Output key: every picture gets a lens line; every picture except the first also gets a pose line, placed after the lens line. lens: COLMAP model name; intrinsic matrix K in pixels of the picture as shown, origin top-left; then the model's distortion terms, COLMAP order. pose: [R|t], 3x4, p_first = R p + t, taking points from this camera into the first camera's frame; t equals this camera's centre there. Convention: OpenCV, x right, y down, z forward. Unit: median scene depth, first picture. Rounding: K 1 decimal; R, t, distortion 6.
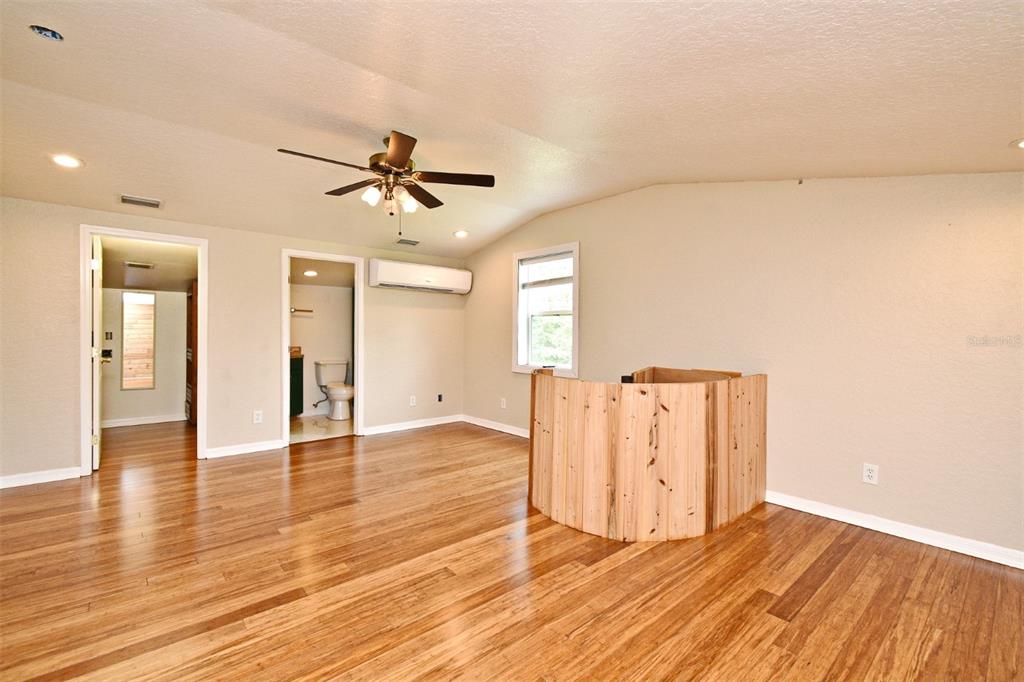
lens RADIAL K [[466.3, 0, 509.5], [0, 466.3, 338.1], [0, 0, 1]] dist [0.003453, -0.001597]
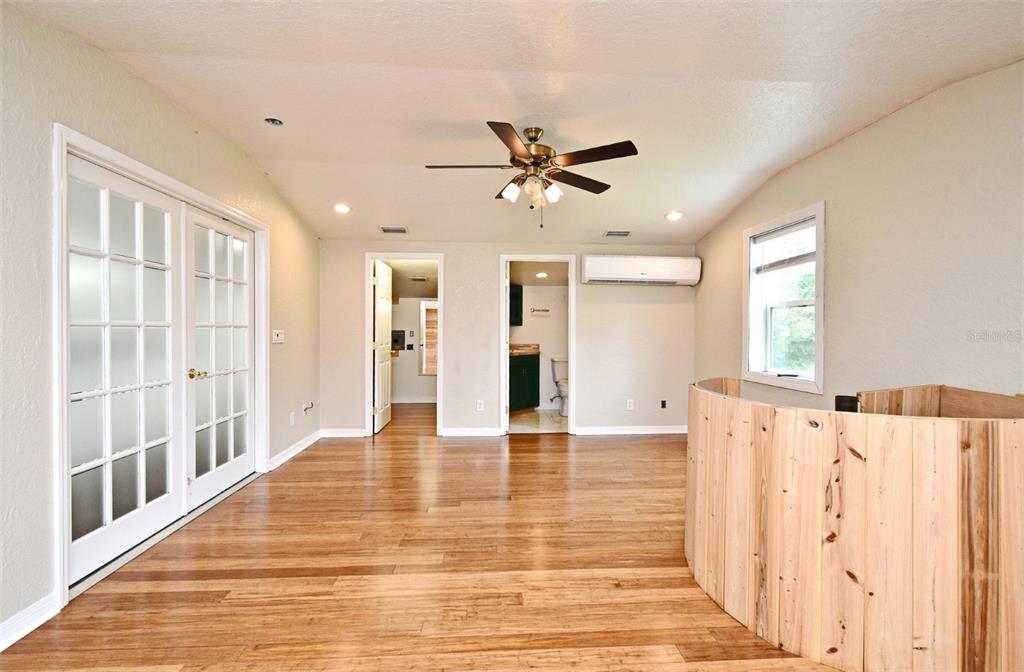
lens RADIAL K [[466.3, 0, 510.9], [0, 466.3, 334.2], [0, 0, 1]] dist [0.003453, -0.001597]
pose [[0.786762, 0.001051, -0.617256, 0.263062], [-0.004156, 0.999985, -0.003593, -0.000251], [0.617243, 0.005392, 0.786754, 0.186539]]
